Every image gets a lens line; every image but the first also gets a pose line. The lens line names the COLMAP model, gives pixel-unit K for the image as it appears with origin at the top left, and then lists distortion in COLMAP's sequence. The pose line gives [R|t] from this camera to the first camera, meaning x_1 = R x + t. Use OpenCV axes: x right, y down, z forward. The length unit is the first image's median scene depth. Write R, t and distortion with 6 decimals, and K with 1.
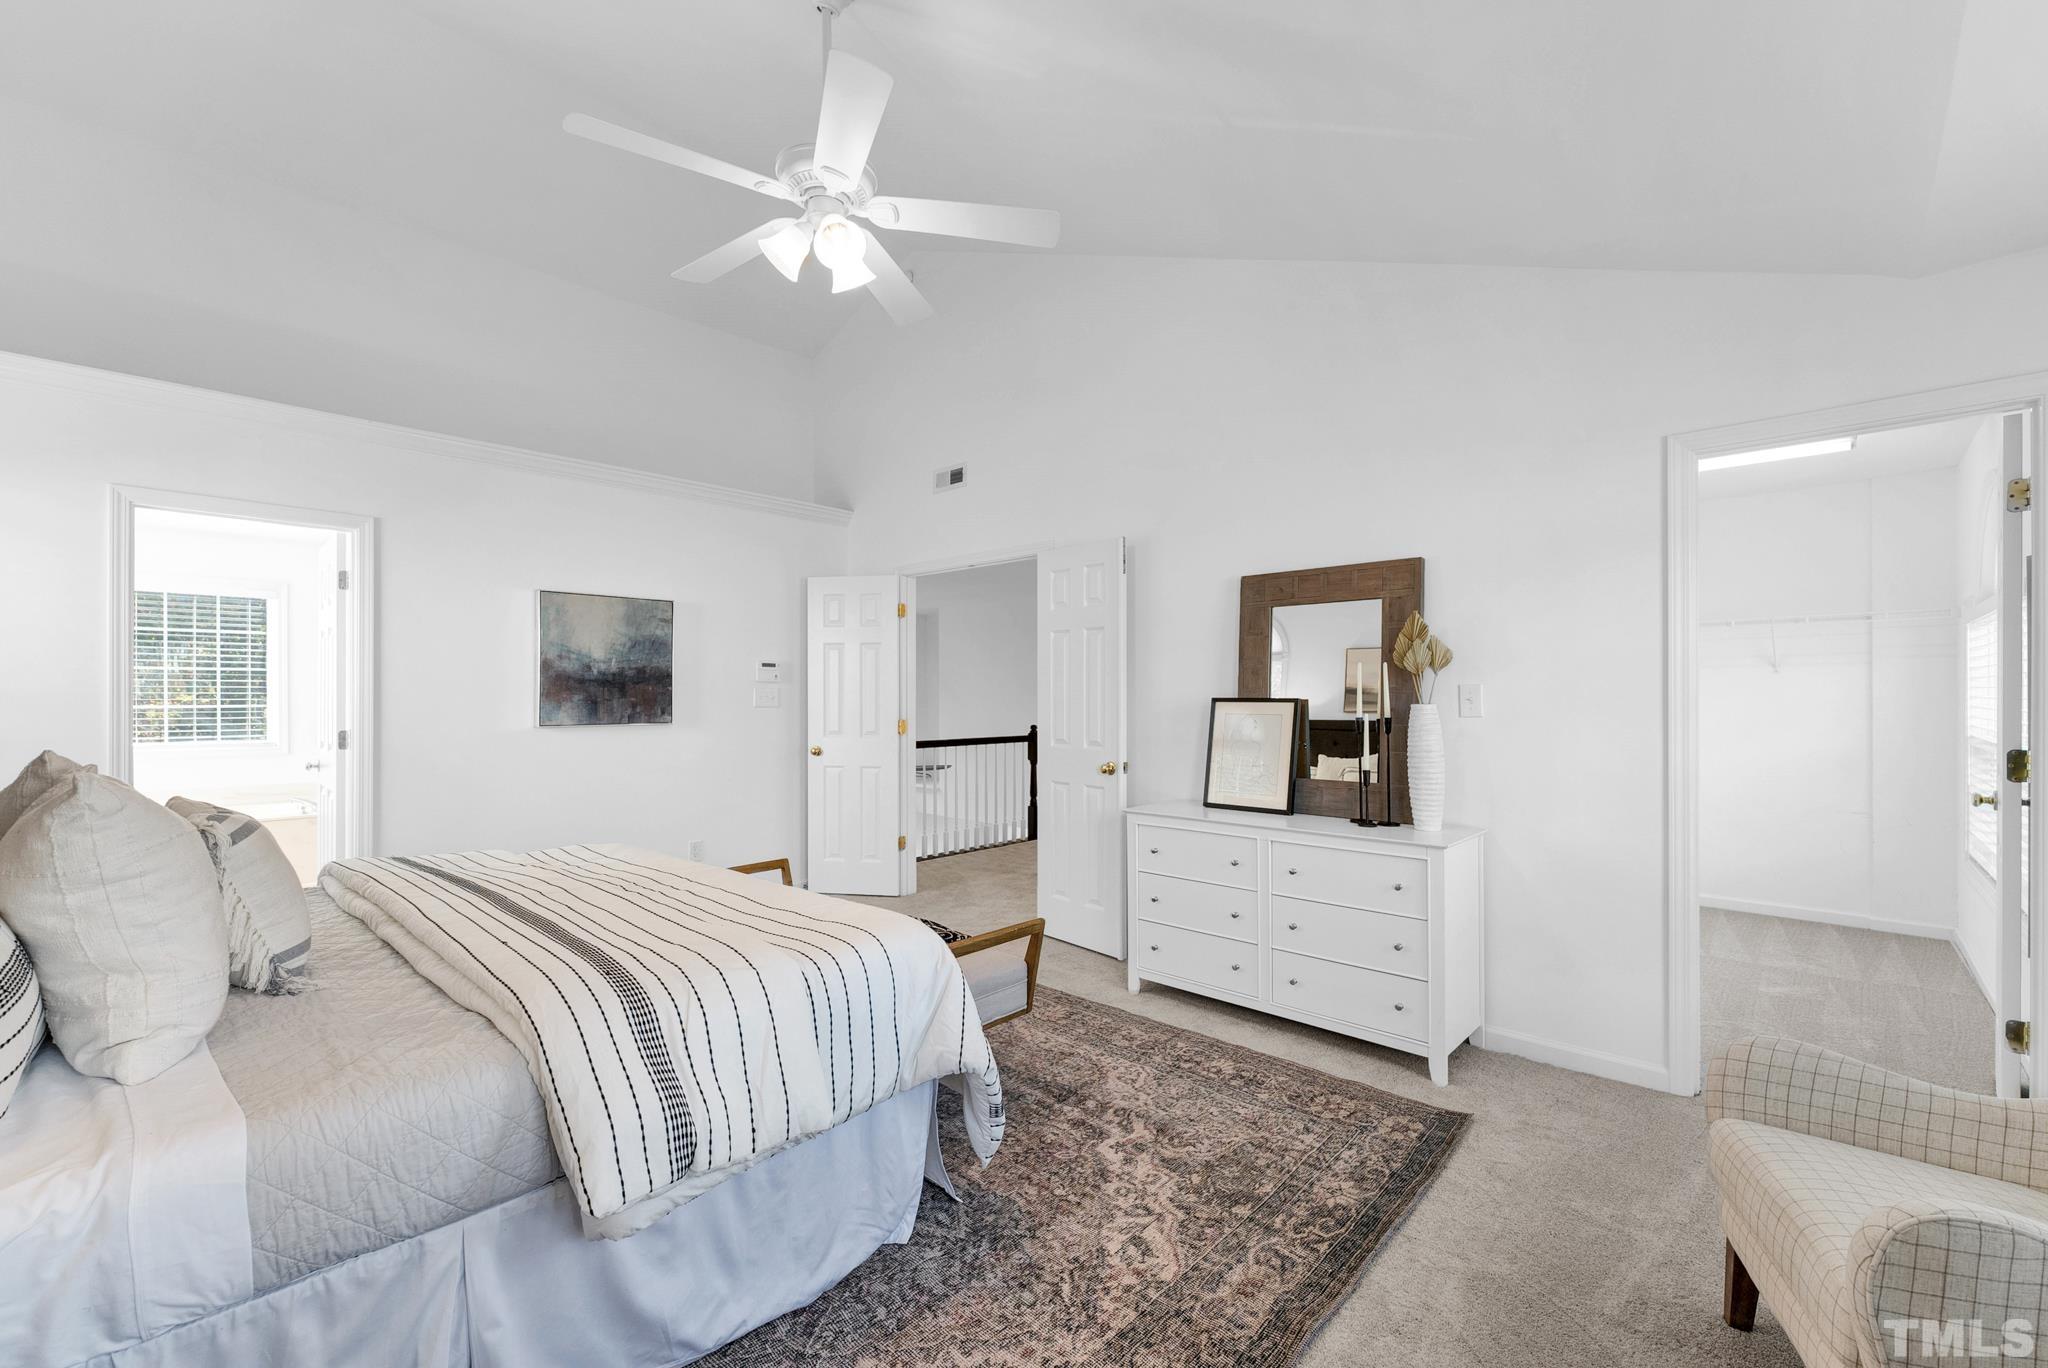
lens RADIAL K [[836.0, 0, 1024.0], [0, 836.0, 684.0], [0, 0, 1]] dist [-0.000380, 0.000044]
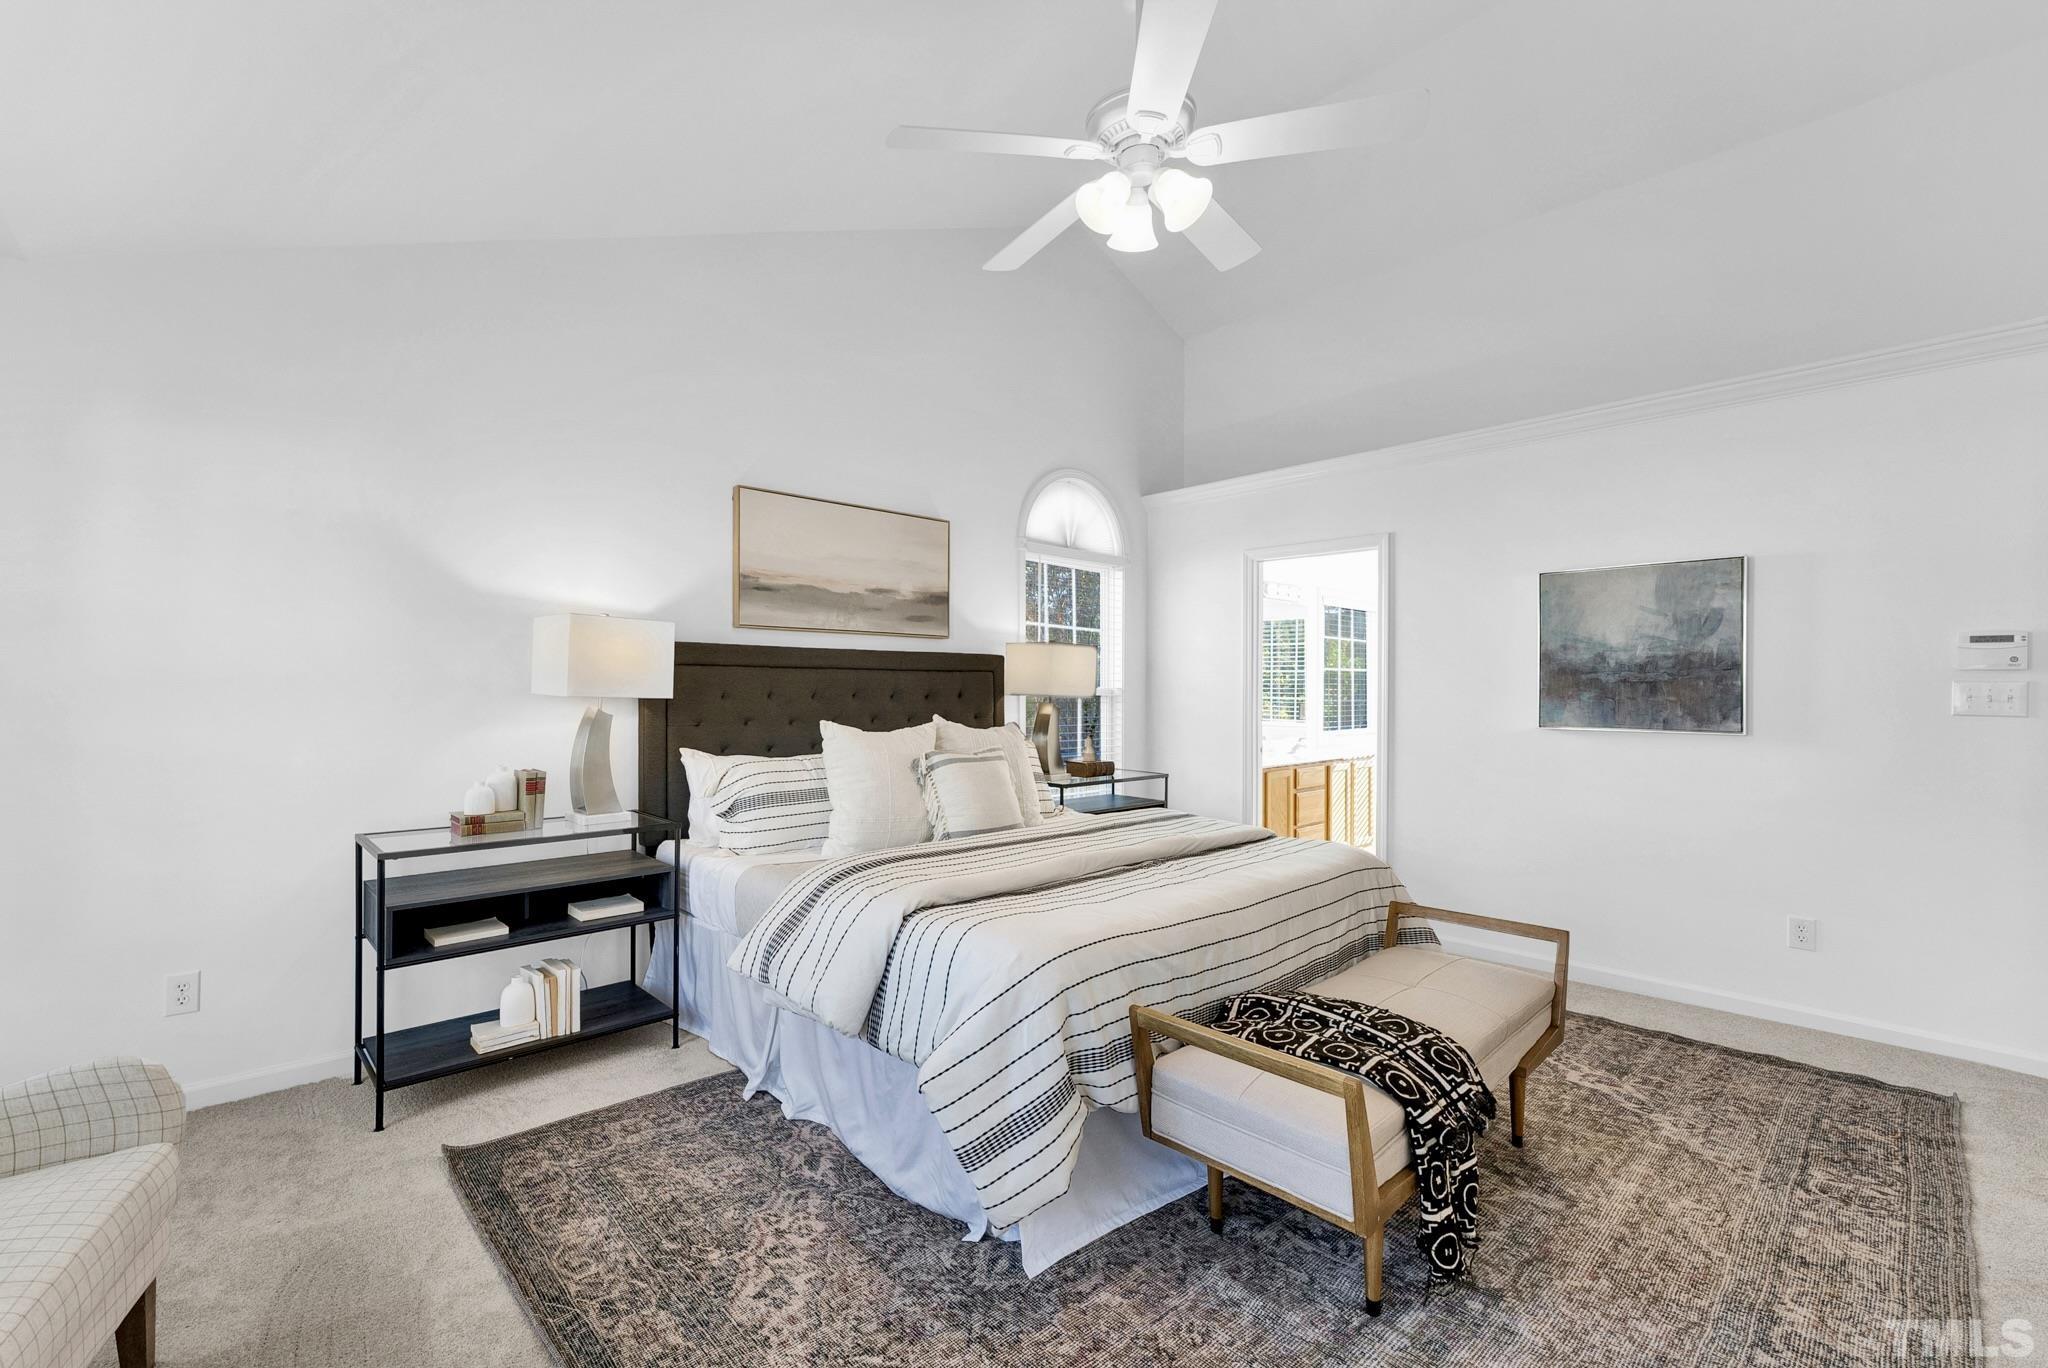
lens RADIAL K [[890.6, 0, 1024.0], [0, 890.6, 684.0], [0, 0, 1]] dist [0.000273, -0.000019]
pose [[-0.047357, -0.002440, -0.998875, 0.391404], [0.008787, 0.999957, -0.002860, 0.003485], [0.998839, -0.008912, -0.047334, 0.477919]]
